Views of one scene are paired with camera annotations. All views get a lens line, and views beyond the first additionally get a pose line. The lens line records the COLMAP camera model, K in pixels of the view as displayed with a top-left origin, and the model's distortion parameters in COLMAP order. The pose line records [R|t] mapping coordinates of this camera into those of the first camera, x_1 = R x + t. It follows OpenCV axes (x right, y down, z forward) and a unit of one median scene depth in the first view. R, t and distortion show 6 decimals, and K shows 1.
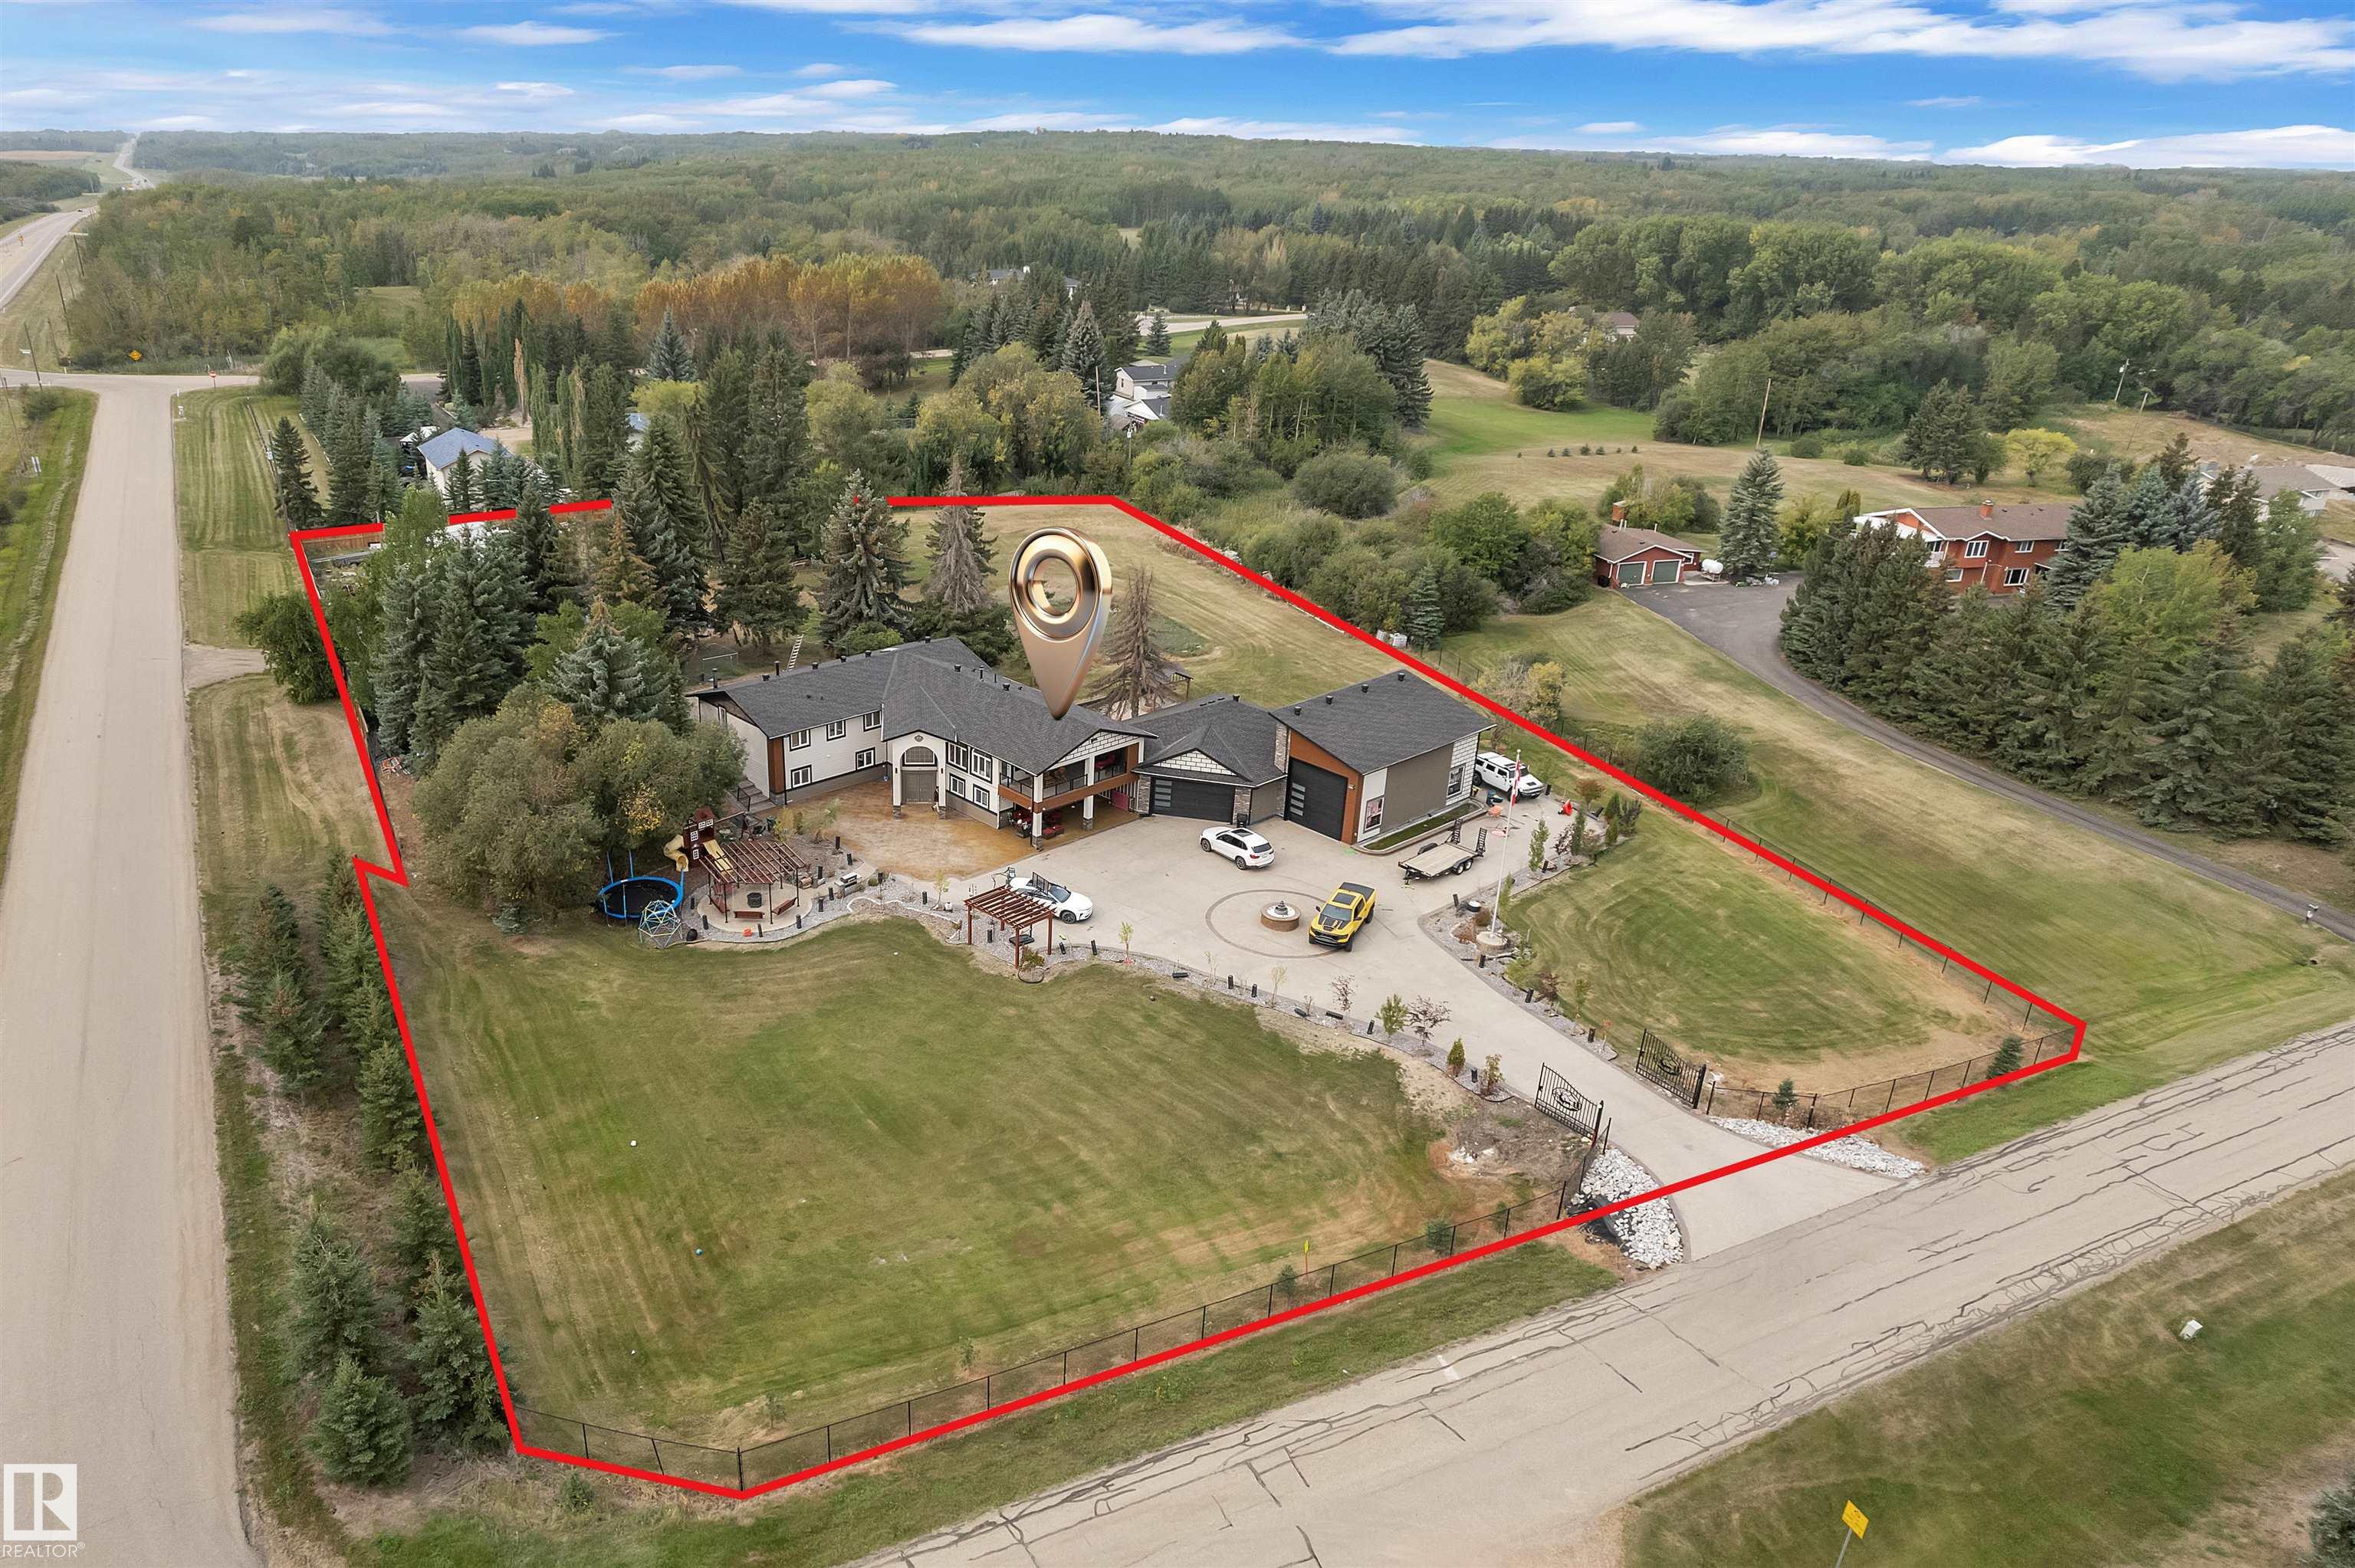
lens RADIAL K [[1515.9, 0, 1171.2], [0, 1515.9, 772.7], [0, 0, 1]] dist [-0.071771, 0.062057]
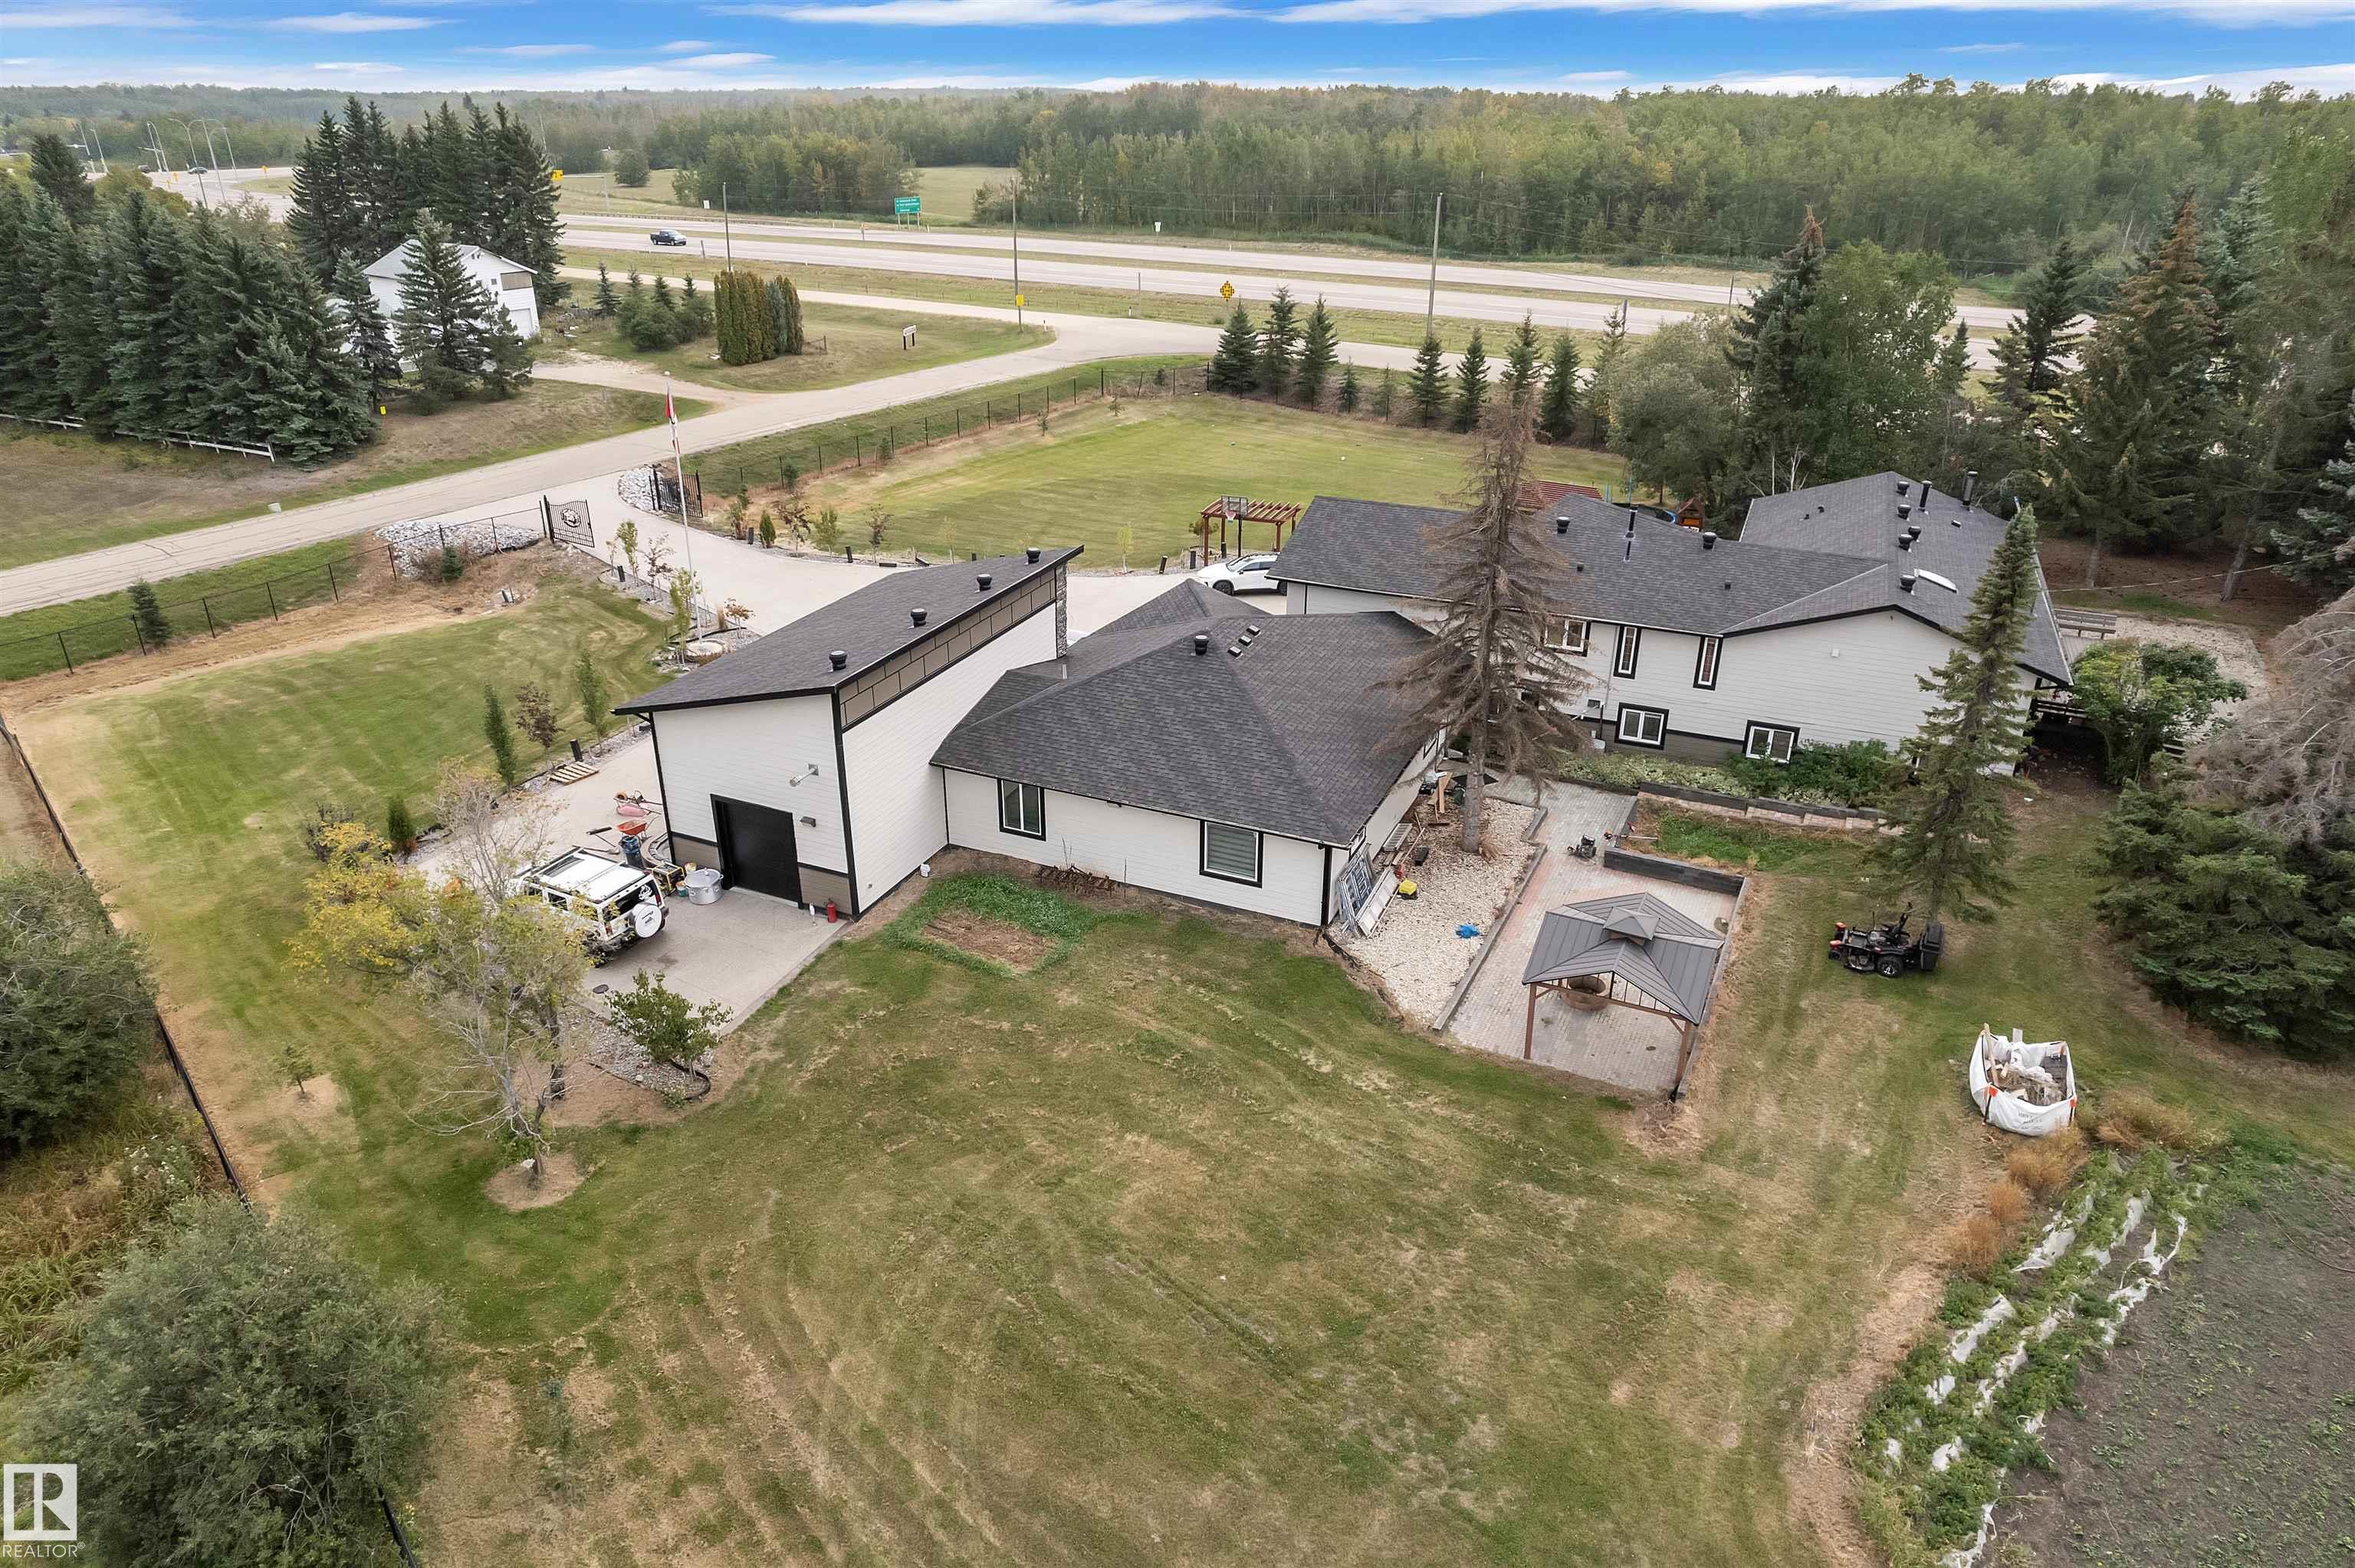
lens RADIAL K [[1506.5, 0, 1177.5], [0, 1506.5, 784.0], [0, 0, 1]] dist [-0.071445, 0.065820]
pose [[-0.893662, 0.173632, -0.413788, 0.315458], [-0.194643, 0.680862, 0.706074, -0.393532], [0.404330, 0.711533, -0.574664, 1.479754]]
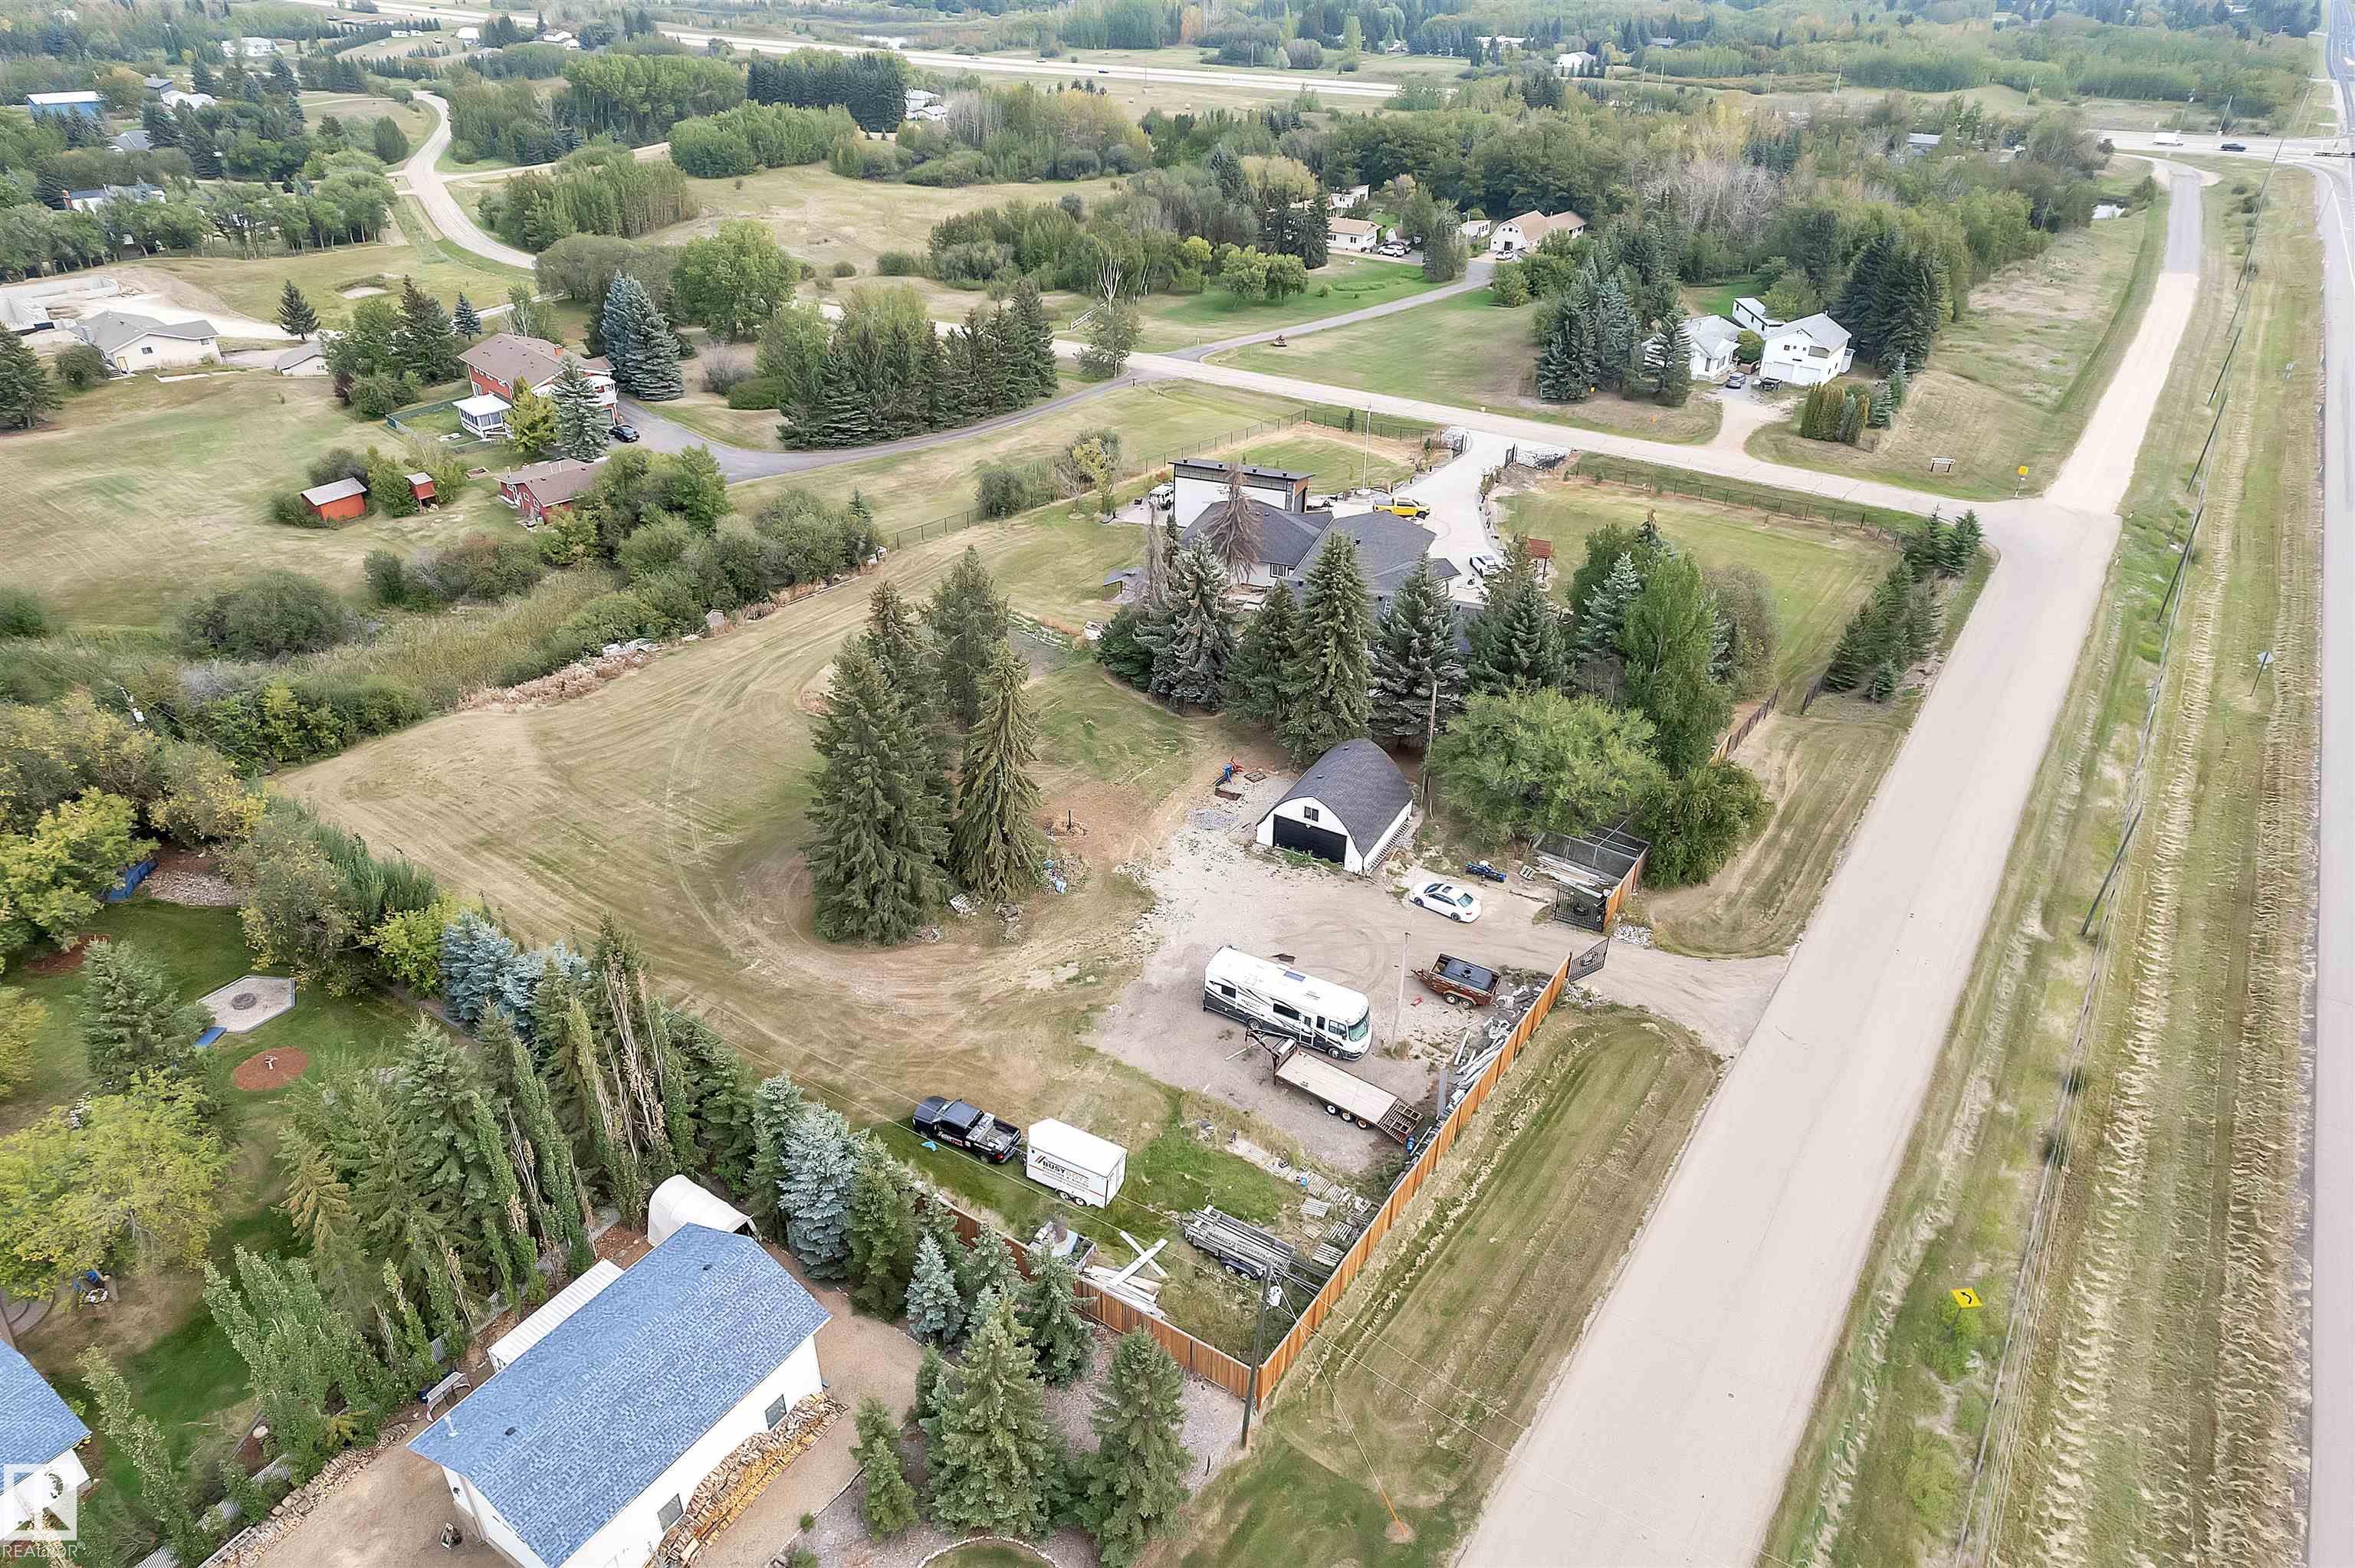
lens RADIAL K [[1515.9, 0, 1171.2], [0, 1515.9, 772.7], [0, 0, 1]] dist [-0.071771, 0.062057]
pose [[-0.503126, -0.456309, 0.733925, -1.240484], [0.326637, 0.685840, 0.650332, -0.991484], [-0.800108, 0.566926, -0.196016, 1.725938]]
